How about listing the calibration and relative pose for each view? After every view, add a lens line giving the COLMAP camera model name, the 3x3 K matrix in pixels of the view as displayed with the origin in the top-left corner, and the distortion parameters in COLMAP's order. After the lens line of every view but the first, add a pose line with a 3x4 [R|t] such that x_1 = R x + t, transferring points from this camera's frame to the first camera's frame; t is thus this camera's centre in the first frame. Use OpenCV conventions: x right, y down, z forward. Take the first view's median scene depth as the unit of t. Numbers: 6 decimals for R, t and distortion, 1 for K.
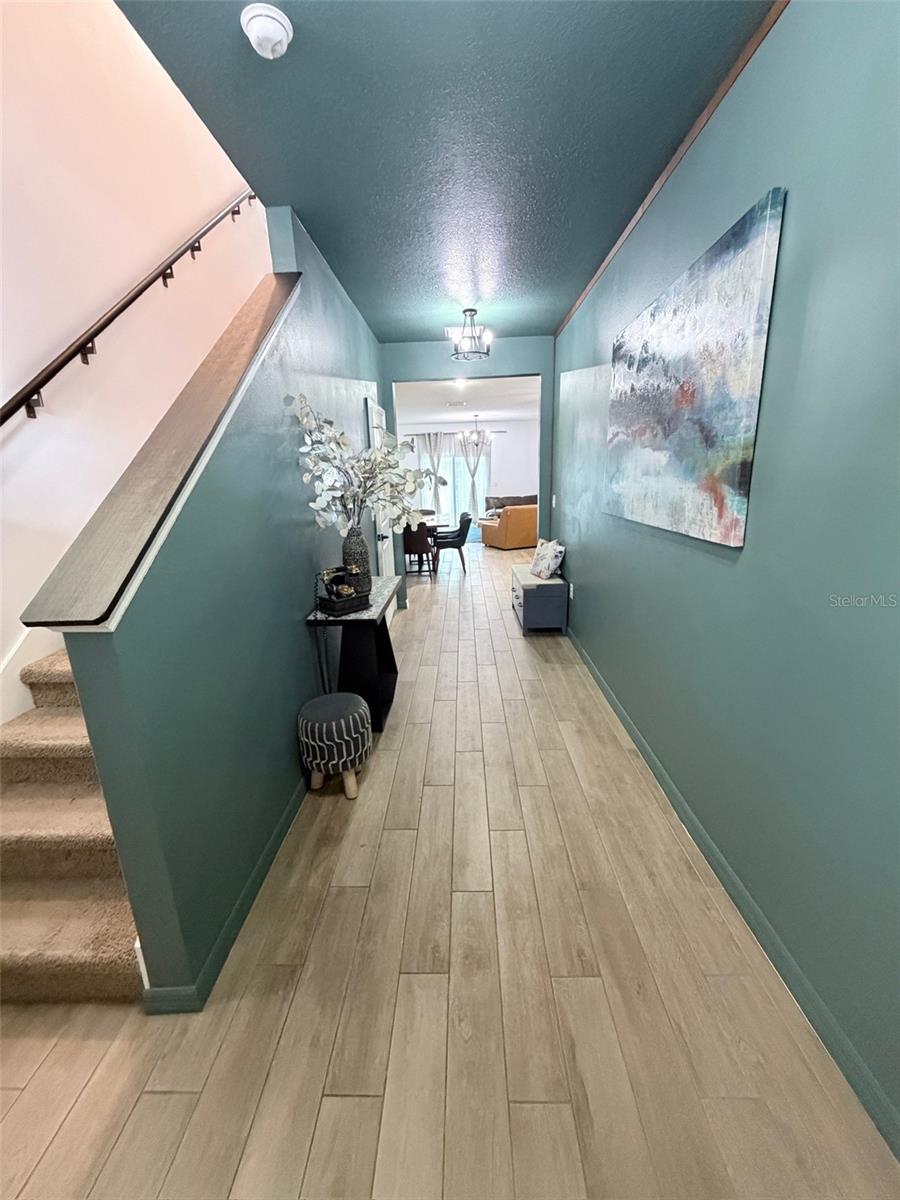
lens RADIAL K [[477.4, 0, 449.4], [0, 477.4, 597.1], [0, 0, 1]] dist [-0.001256, 0.000183]
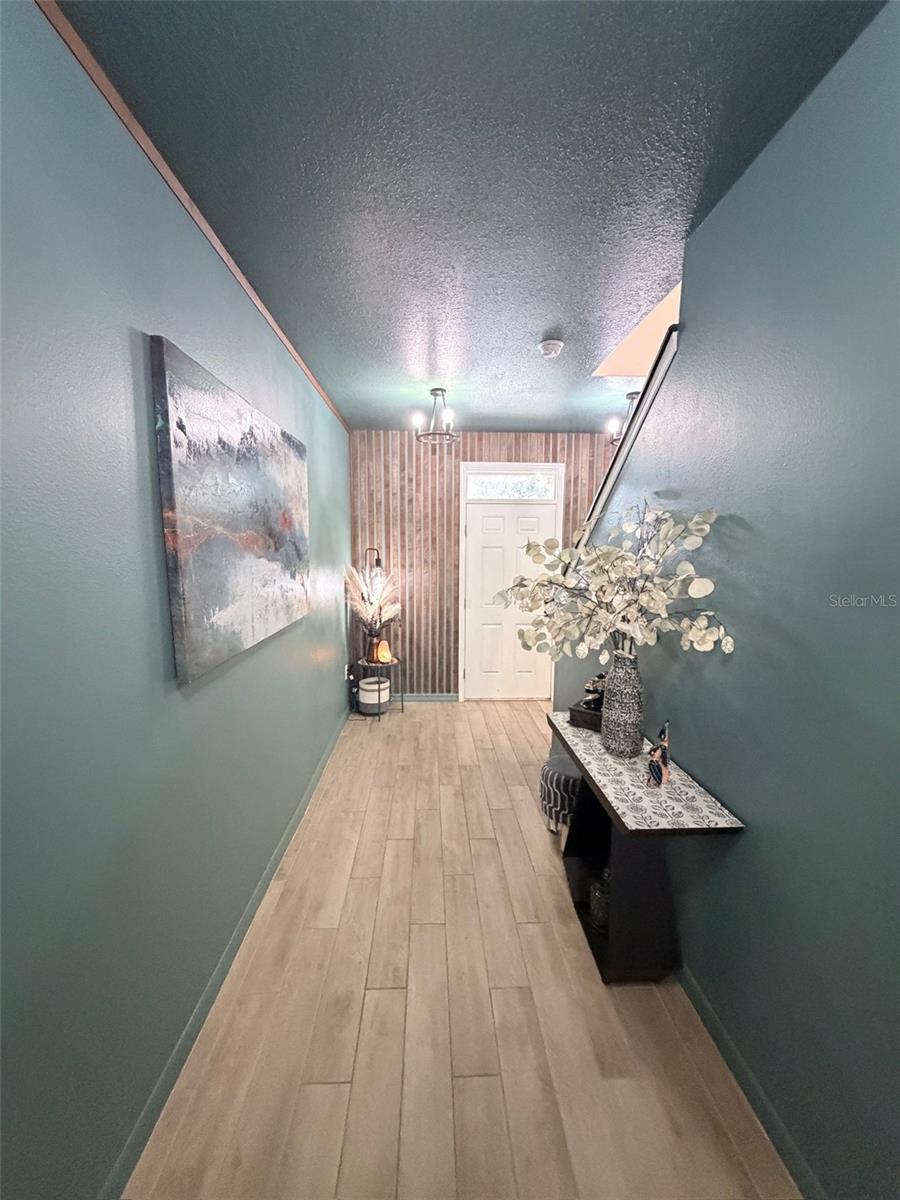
lens RADIAL K [[477.4, 0, 449.4], [0, 477.4, 597.1], [0, 0, 1]] dist [-0.001256, 0.000183]
pose [[-0.997185, 0.033548, -0.067051, 0.158209], [0.007816, 0.935947, 0.352054, -0.764674], [0.074567, 0.350539, -0.933575, 2.590882]]
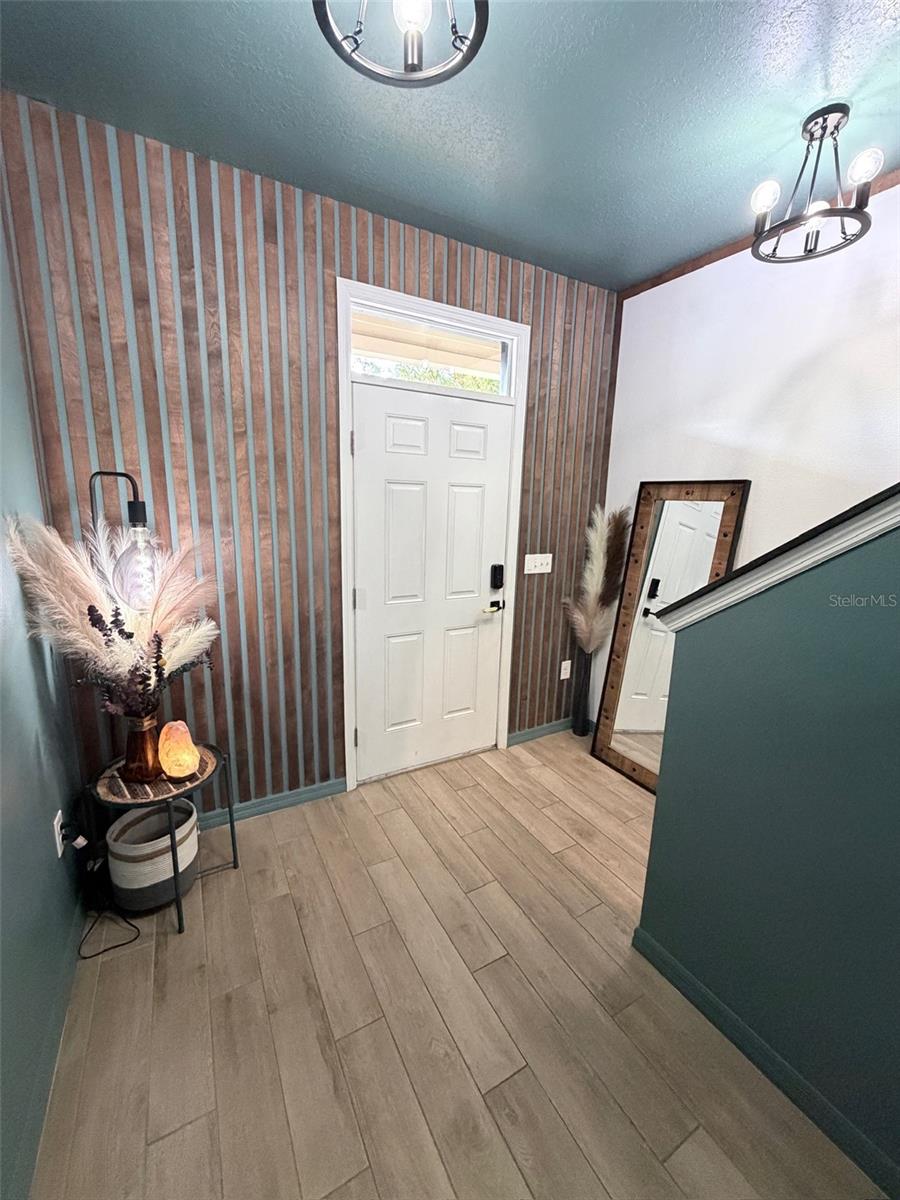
lens RADIAL K [[477.4, 0, 449.4], [0, 477.4, 597.1], [0, 0, 1]] dist [-0.001256, 0.000183]
pose [[-0.857789, 0.111391, -0.501786, 0.333266], [-0.128087, 0.899114, 0.418555, -0.329123], [0.497786, 0.423304, -0.756982, 1.081114]]
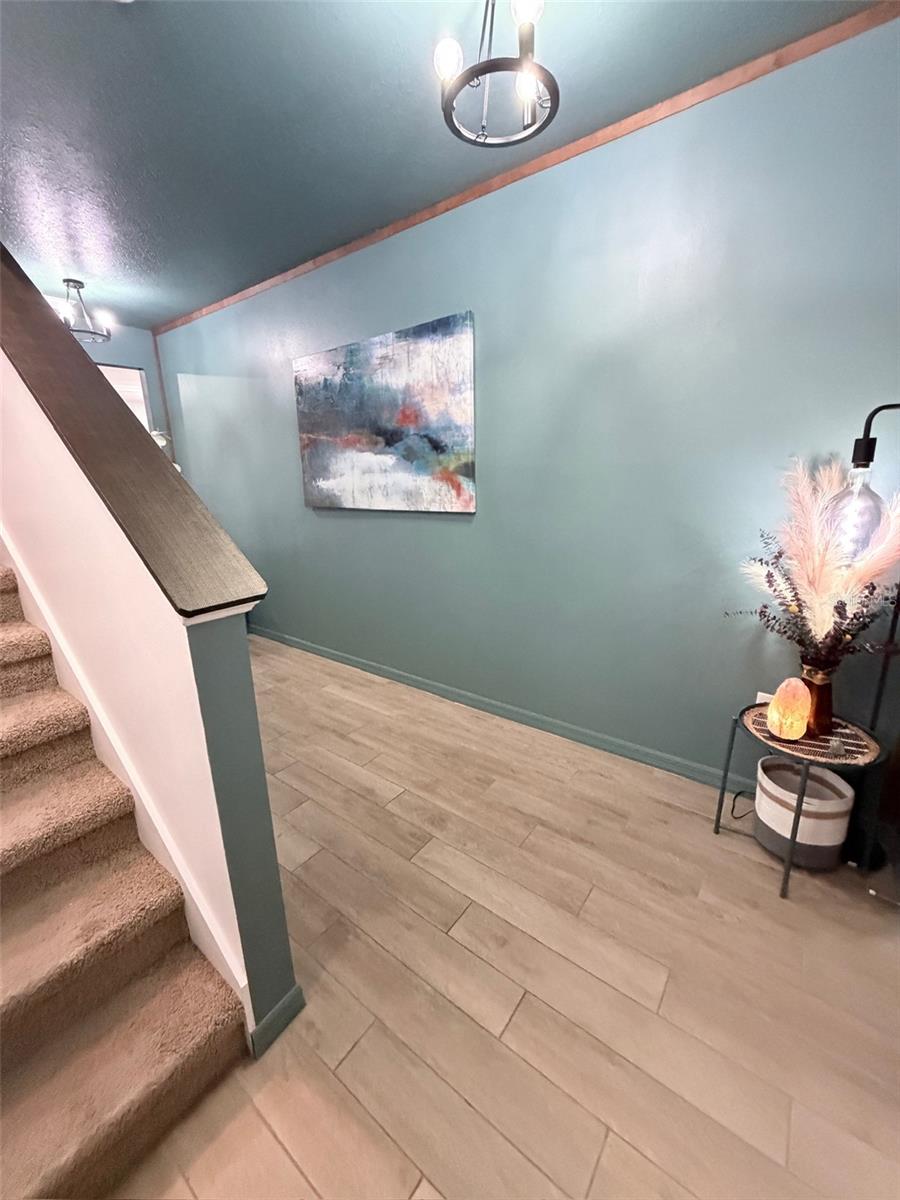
lens RADIAL K [[477.4, 0, 449.4], [0, 477.4, 597.1], [0, 0, 1]] dist [-0.001256, 0.000183]
pose [[0.584827, -0.188295, 0.789001, -0.786015], [0.206799, 0.975153, 0.079436, 0.033858], [-0.784354, 0.116708, 0.609235, 0.064985]]
